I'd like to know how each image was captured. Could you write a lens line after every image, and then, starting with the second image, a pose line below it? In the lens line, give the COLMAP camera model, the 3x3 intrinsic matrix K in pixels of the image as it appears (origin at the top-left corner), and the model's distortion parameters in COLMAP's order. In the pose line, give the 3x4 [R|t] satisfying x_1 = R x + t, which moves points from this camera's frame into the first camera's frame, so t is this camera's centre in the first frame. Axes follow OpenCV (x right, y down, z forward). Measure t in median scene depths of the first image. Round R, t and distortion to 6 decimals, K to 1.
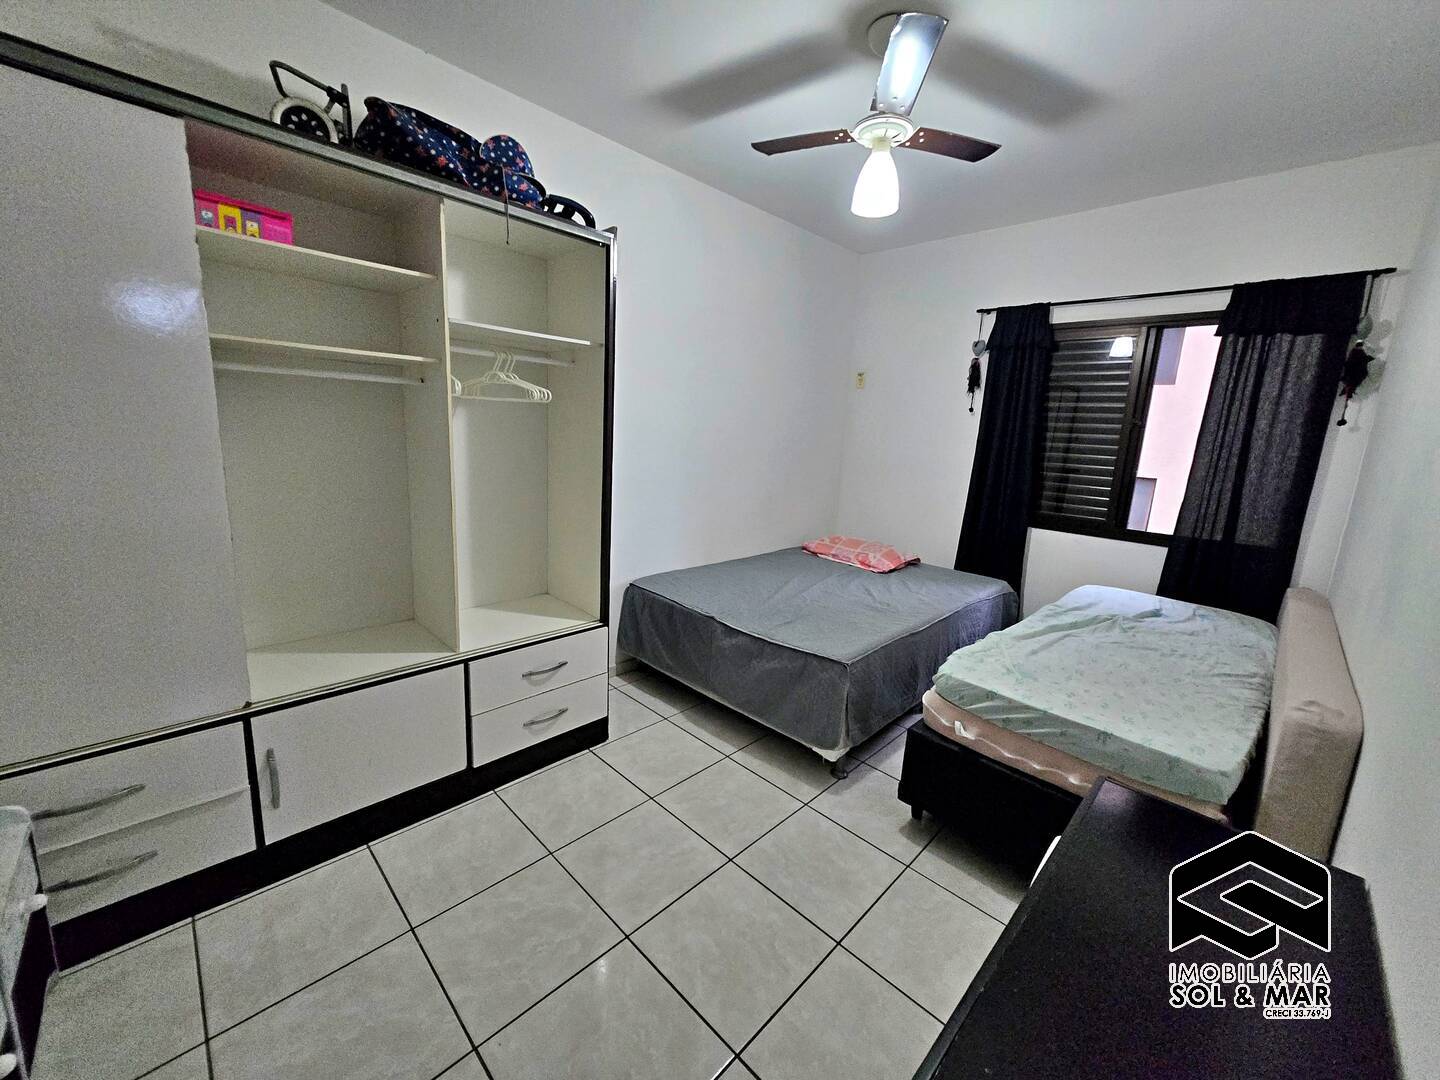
lens RADIAL K [[565.2, 0, 720.0], [0, 565.2, 540.0], [0, 0, 1]] dist [0.001817, 0.000099]
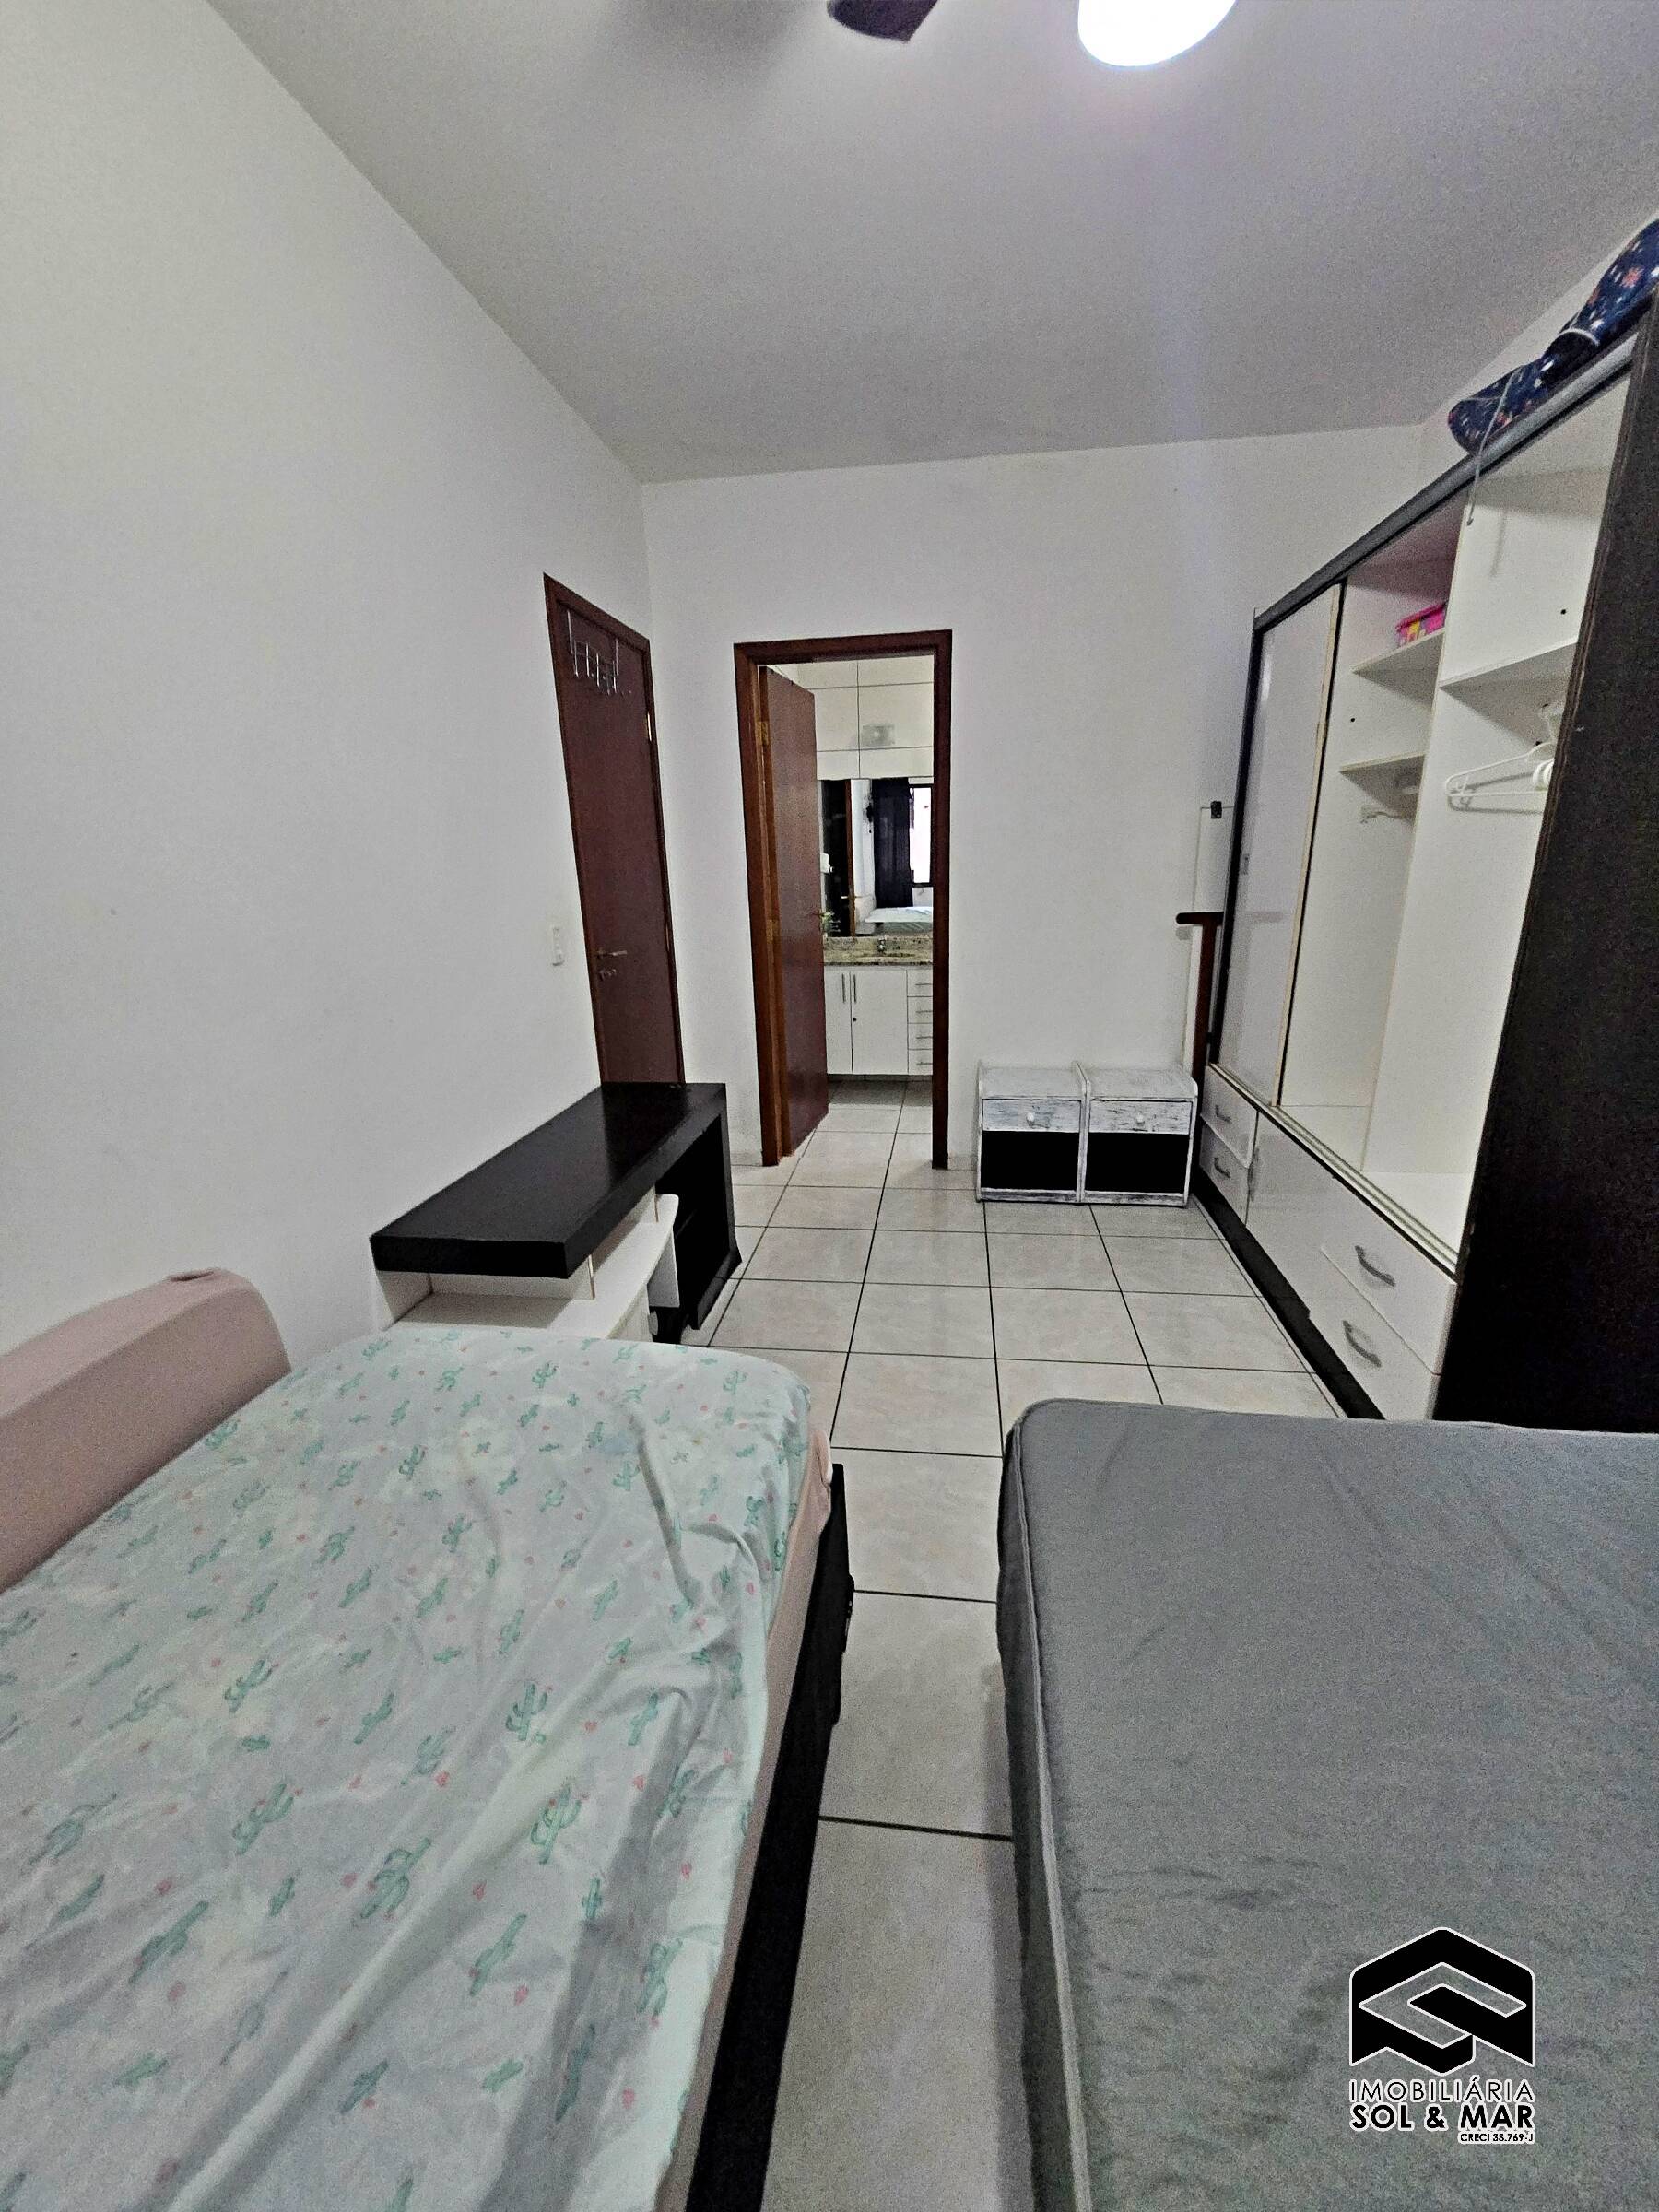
lens RADIAL K [[868.2, 0, 824.1], [0, 868.2, 1121.1], [0, 0, 1]] dist [0.001817, 0.000099]
pose [[-0.810182, 0.146526, -0.567569, 0.933461], [-0.129446, 0.899627, 0.417031, -0.298273], [0.571707, 0.411340, -0.709895, 1.809612]]
